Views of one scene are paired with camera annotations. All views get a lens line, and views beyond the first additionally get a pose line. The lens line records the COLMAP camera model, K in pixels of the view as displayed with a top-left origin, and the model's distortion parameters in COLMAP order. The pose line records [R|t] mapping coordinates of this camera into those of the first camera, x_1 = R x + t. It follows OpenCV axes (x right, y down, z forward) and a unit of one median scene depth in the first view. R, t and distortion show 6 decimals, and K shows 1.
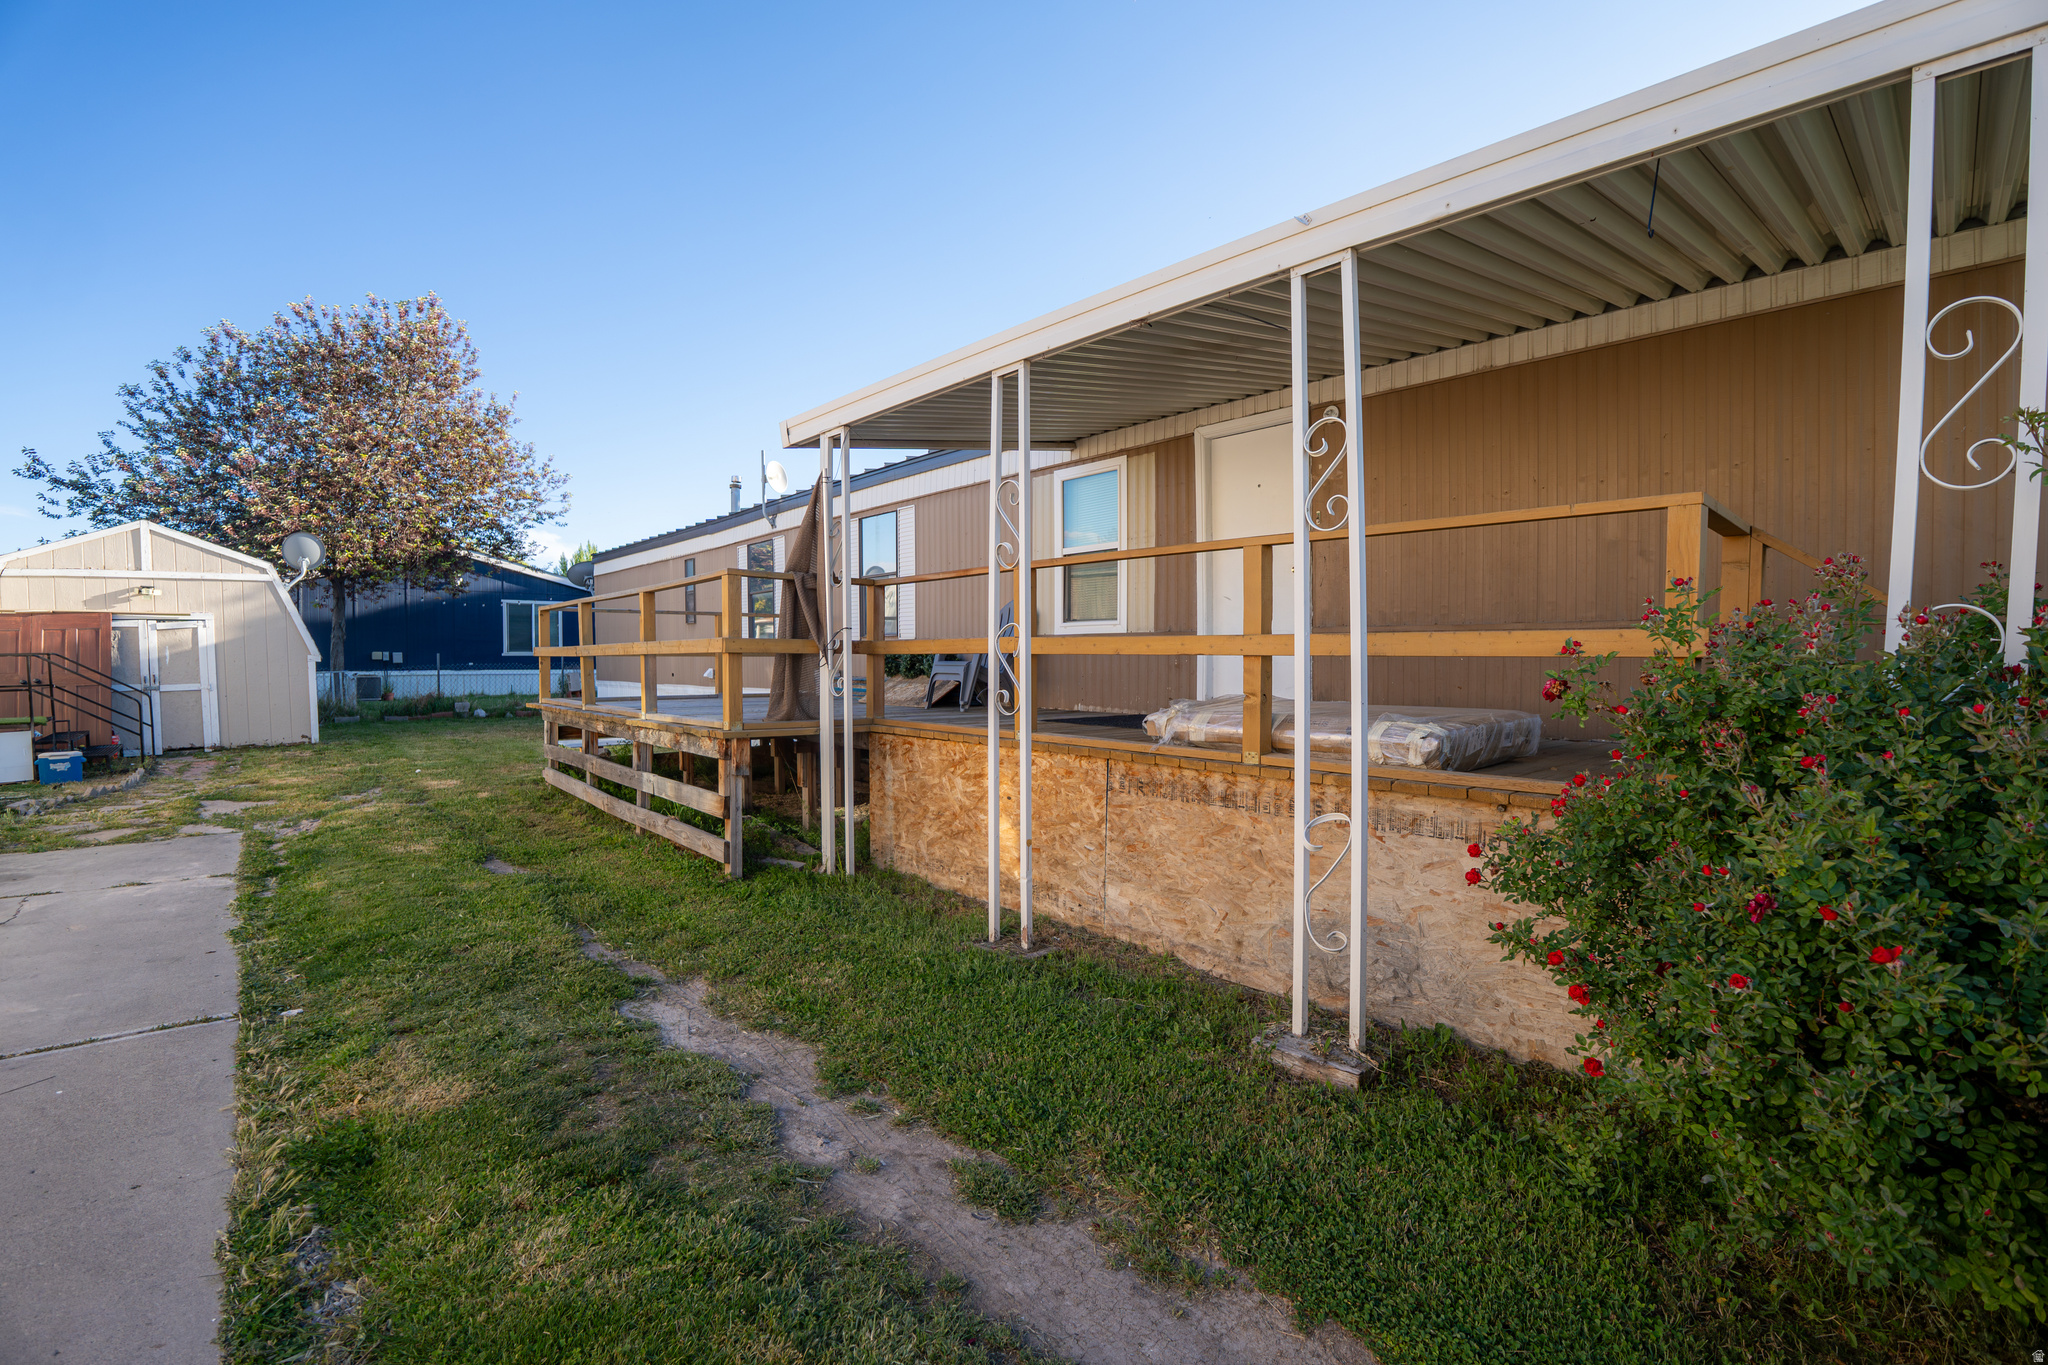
lens RADIAL K [[901.6, 0, 1015.1], [0, 901.6, 682.0], [0, 0, 1]] dist [-0.053839, 0.005233]
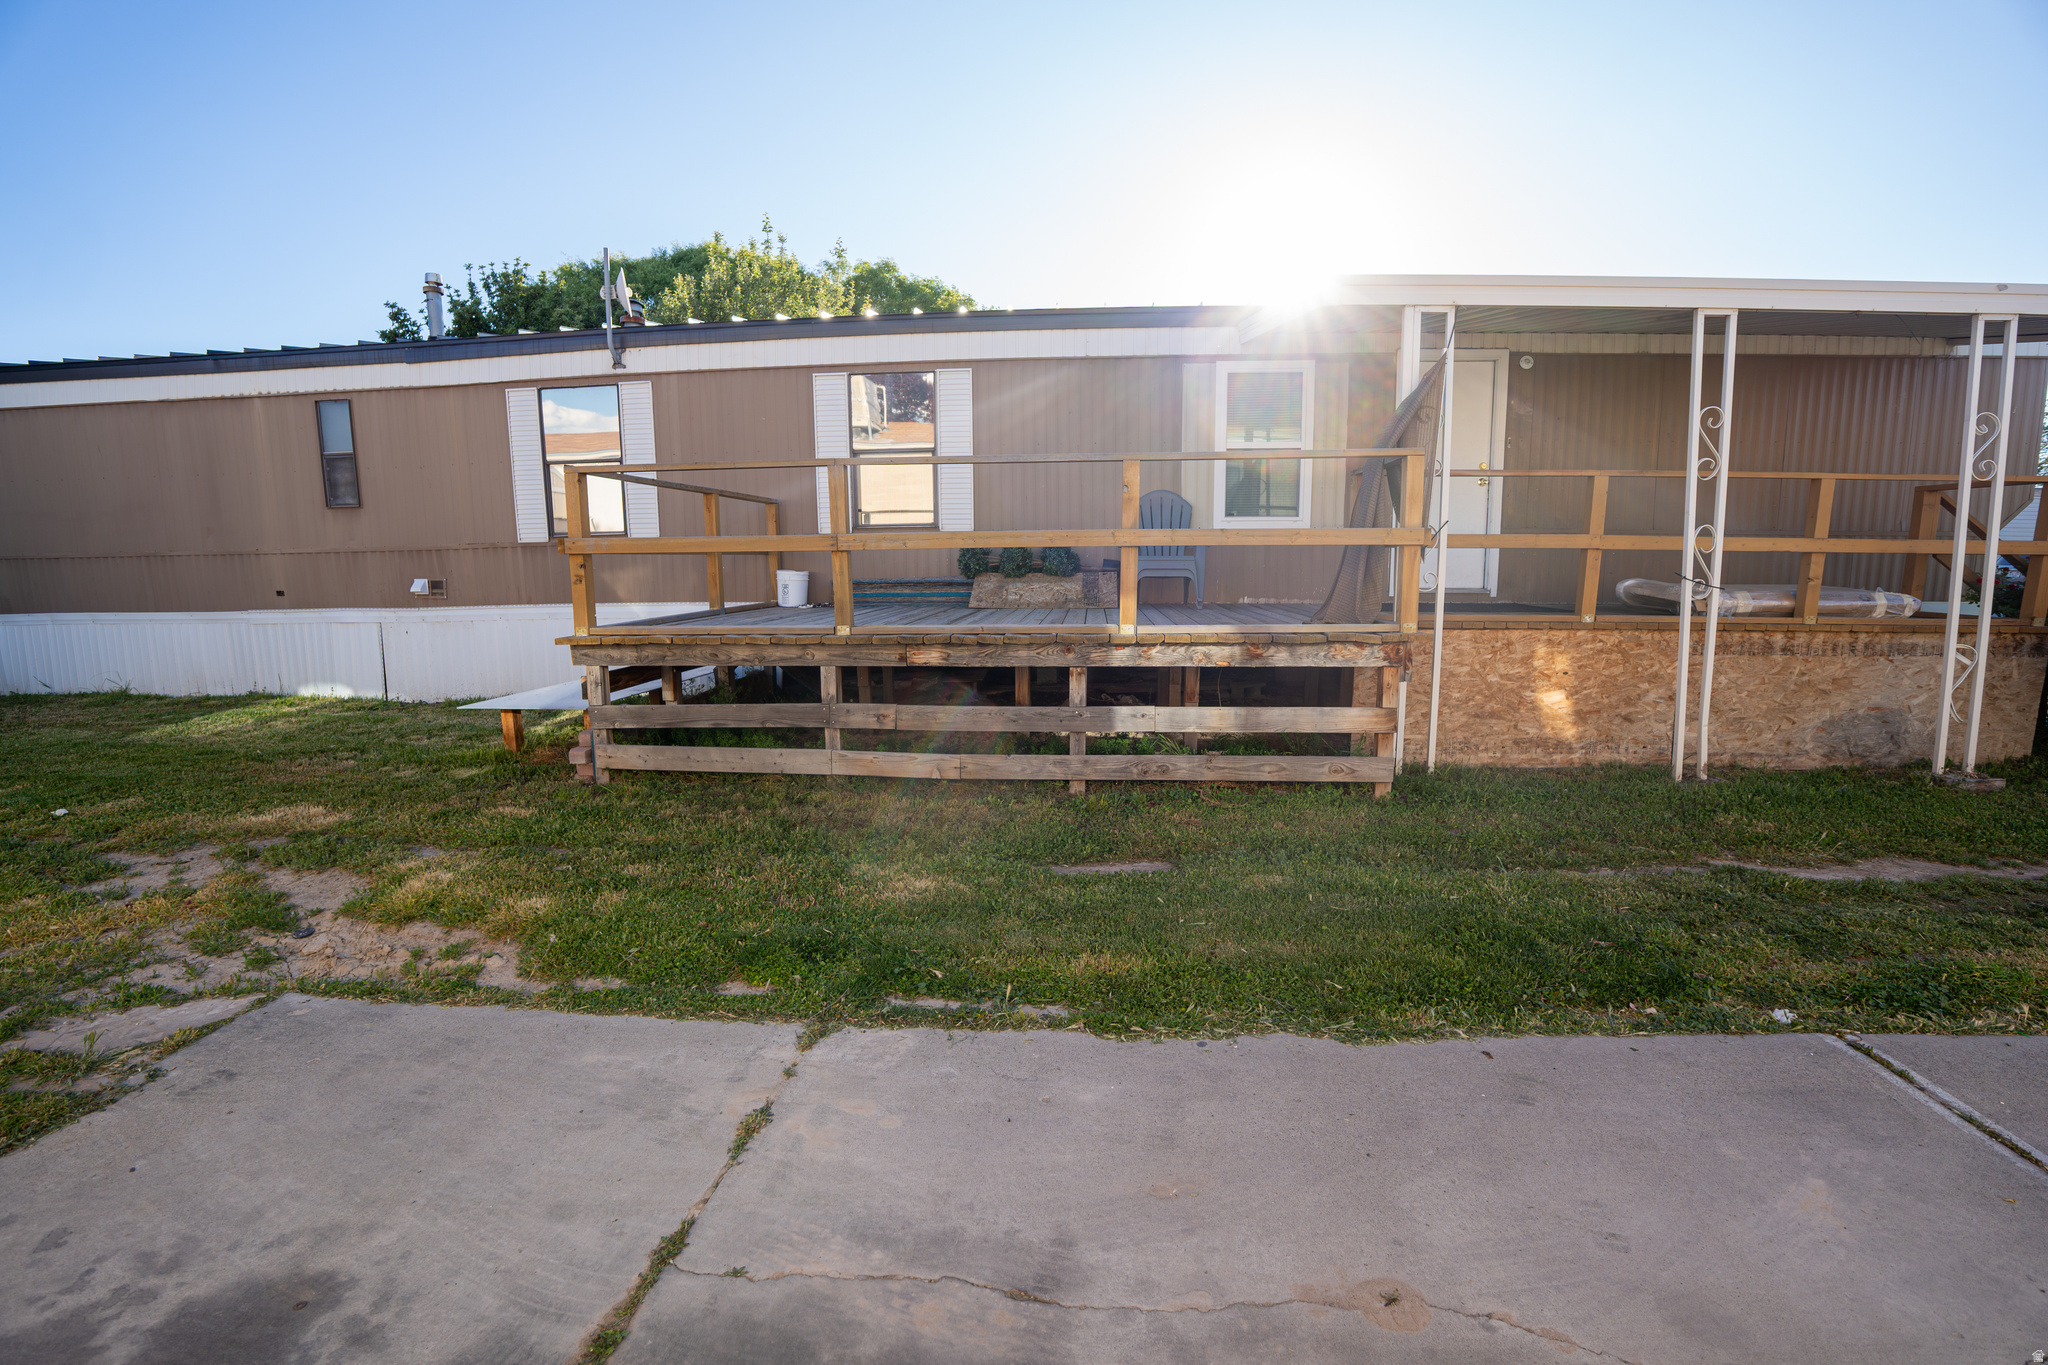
lens RADIAL K [[901.6, 0, 1018.1], [0, 901.6, 687.2], [0, 0, 1]] dist [-0.053839, 0.005233]
pose [[0.719038, -0.114369, 0.685495, -1.541116], [0.028137, 0.990348, 0.135717, -0.035119], [-0.694400, -0.078298, 0.715316, 0.790121]]
